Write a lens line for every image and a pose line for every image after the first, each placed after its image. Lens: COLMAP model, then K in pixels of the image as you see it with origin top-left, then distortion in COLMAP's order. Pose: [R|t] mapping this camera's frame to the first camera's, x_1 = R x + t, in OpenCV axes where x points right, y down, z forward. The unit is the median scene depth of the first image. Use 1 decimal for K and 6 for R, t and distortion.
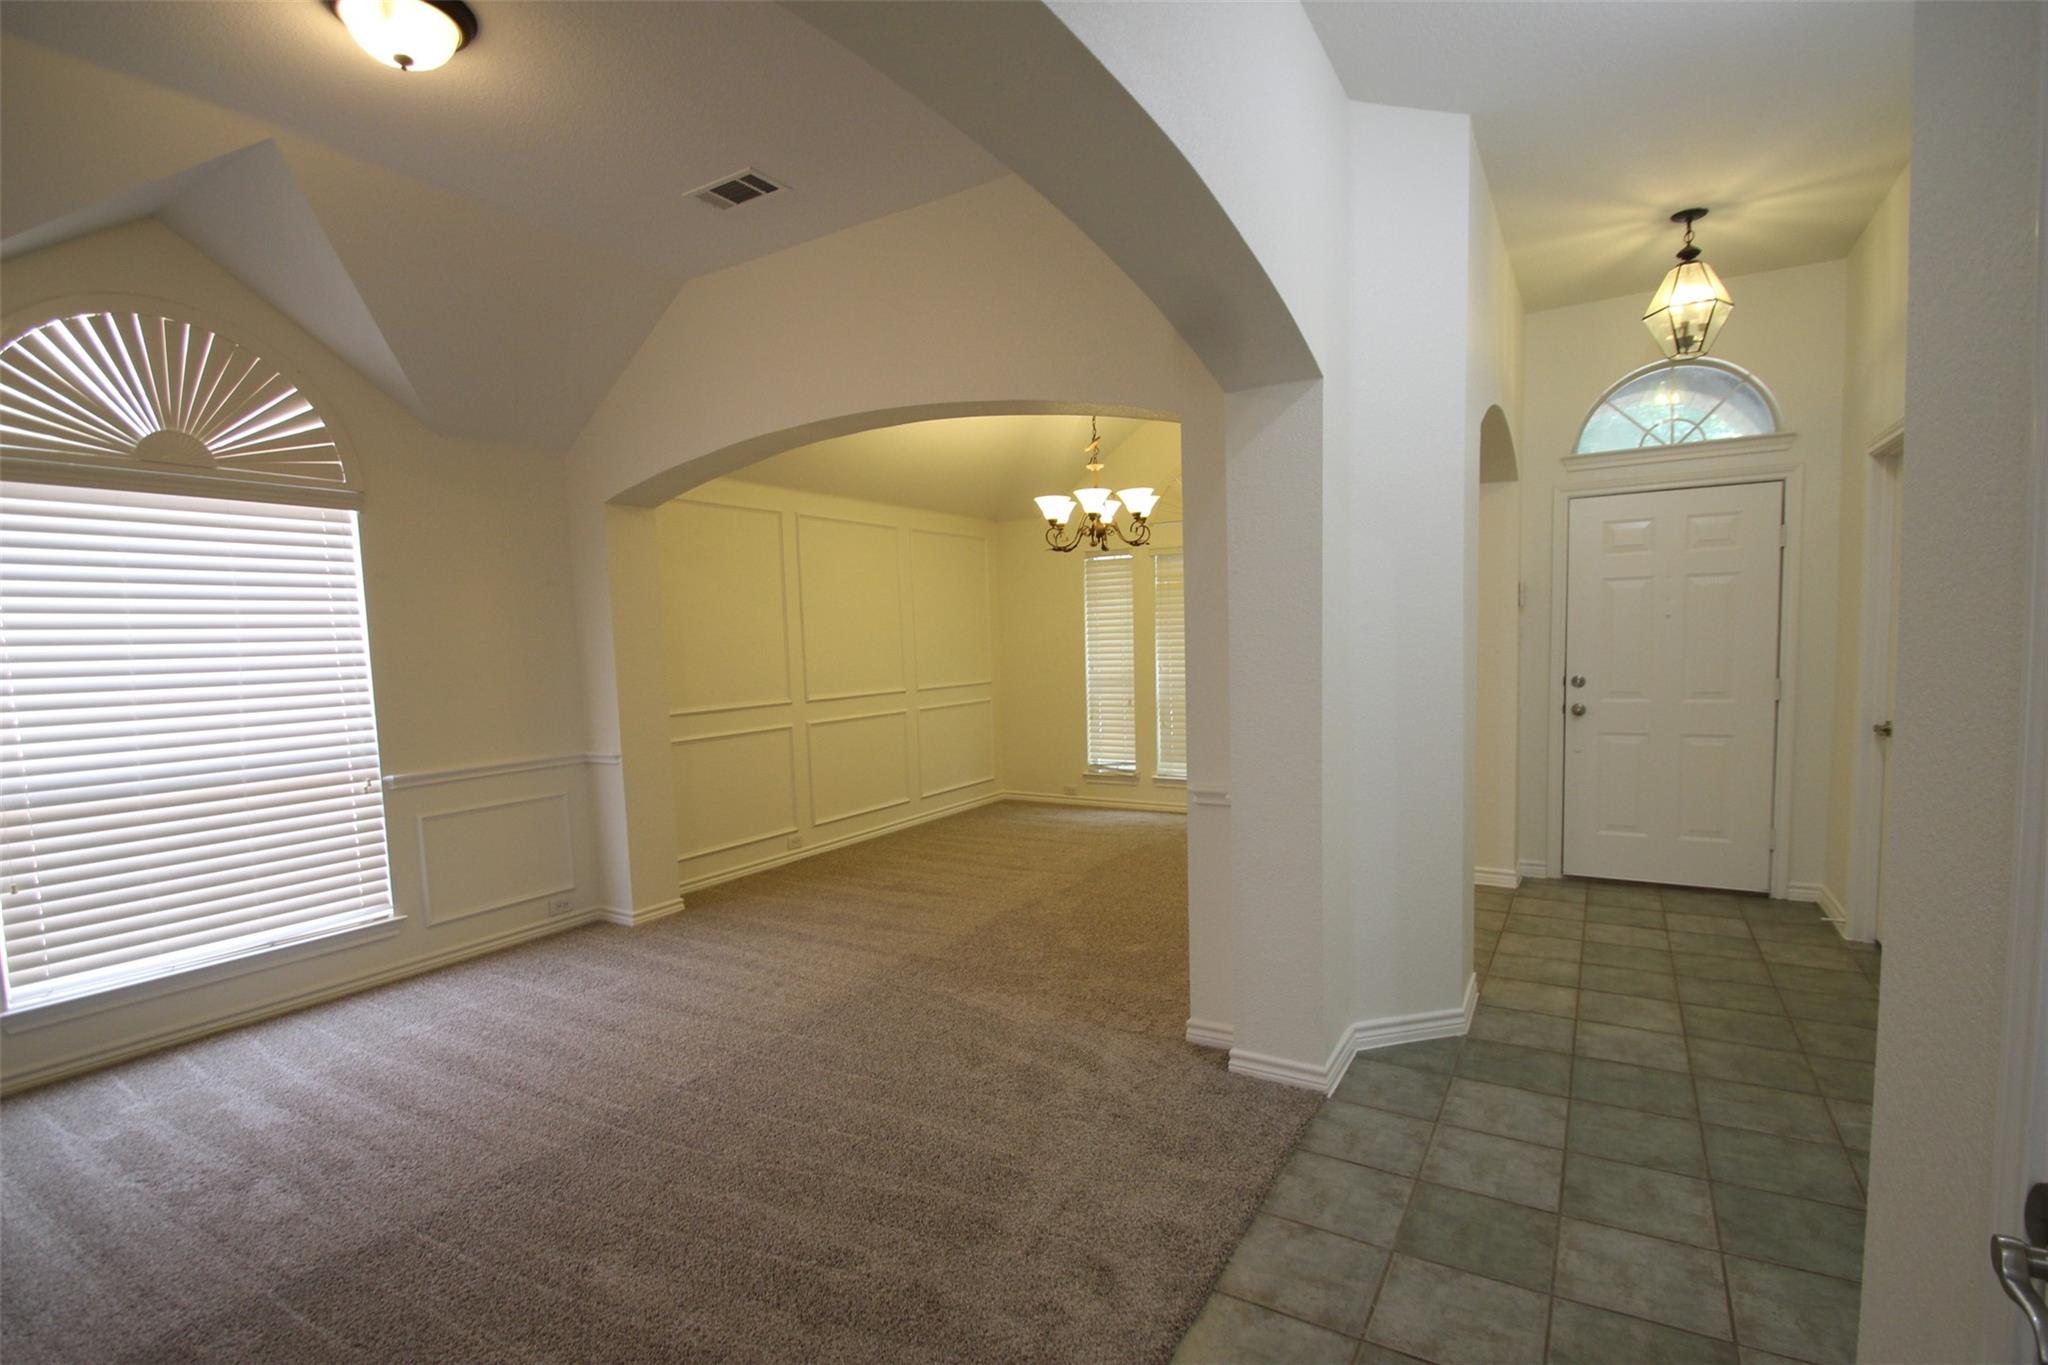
lens RADIAL K [[942.0, 0, 1025.8], [0, 942.0, 704.5], [0, 0, 1]] dist [-0.002203, -0.005549]
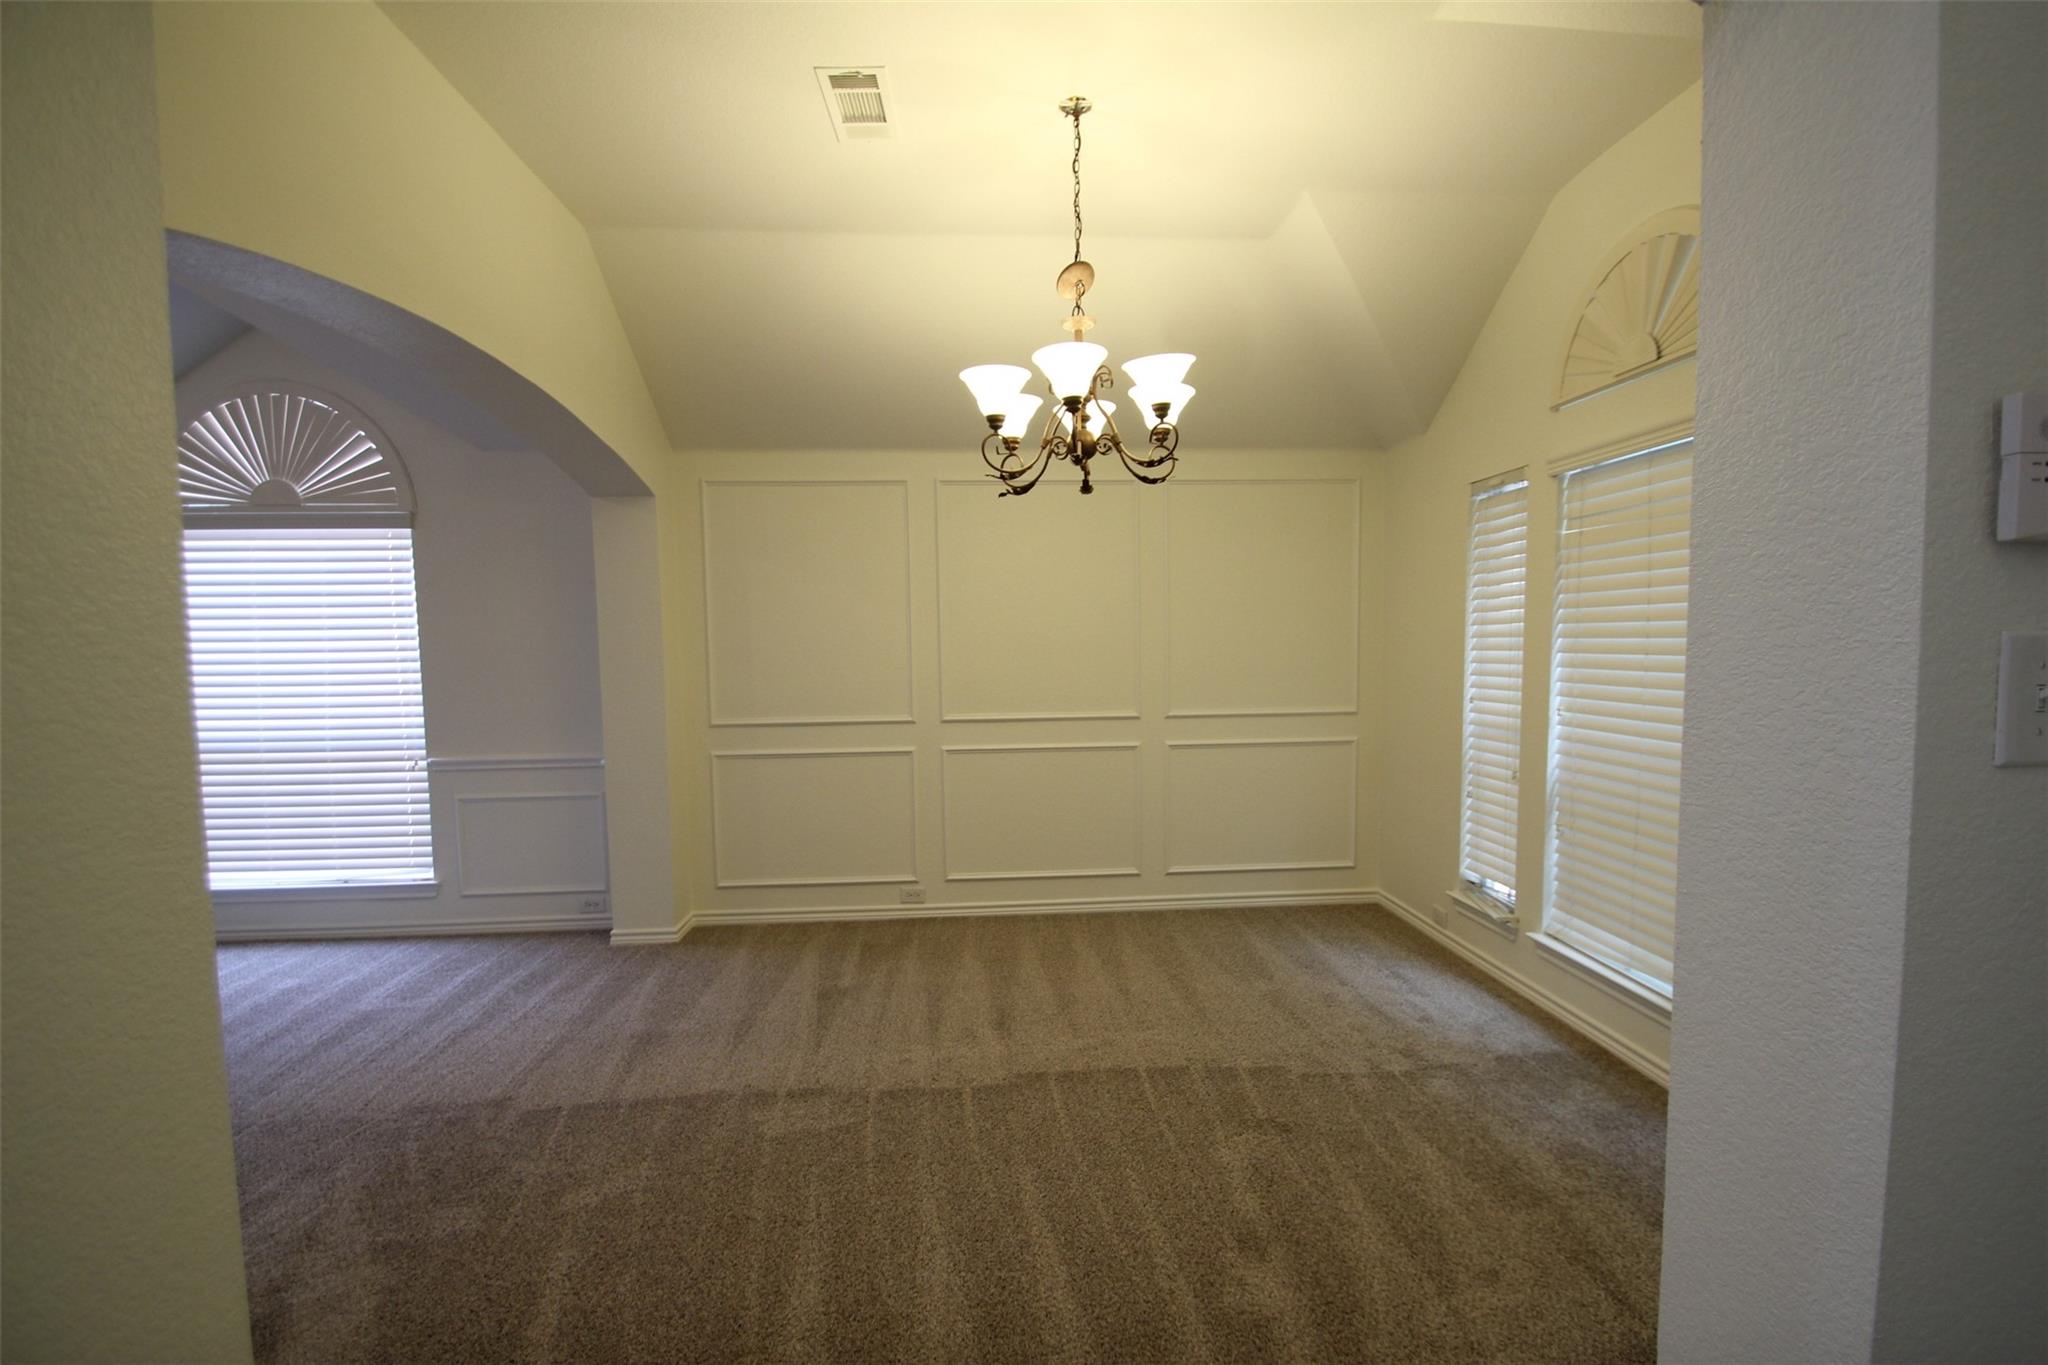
lens RADIAL K [[942.0, 0, 1038.2], [0, 942.0, 715.9], [0, 0, 1]] dist [-0.002203, -0.005549]
pose [[0.584244, 0.082050, -0.807420, 0.655265], [-0.061755, 0.996487, 0.056577, -0.083500], [0.809225, 0.016808, 0.587258, 0.893457]]
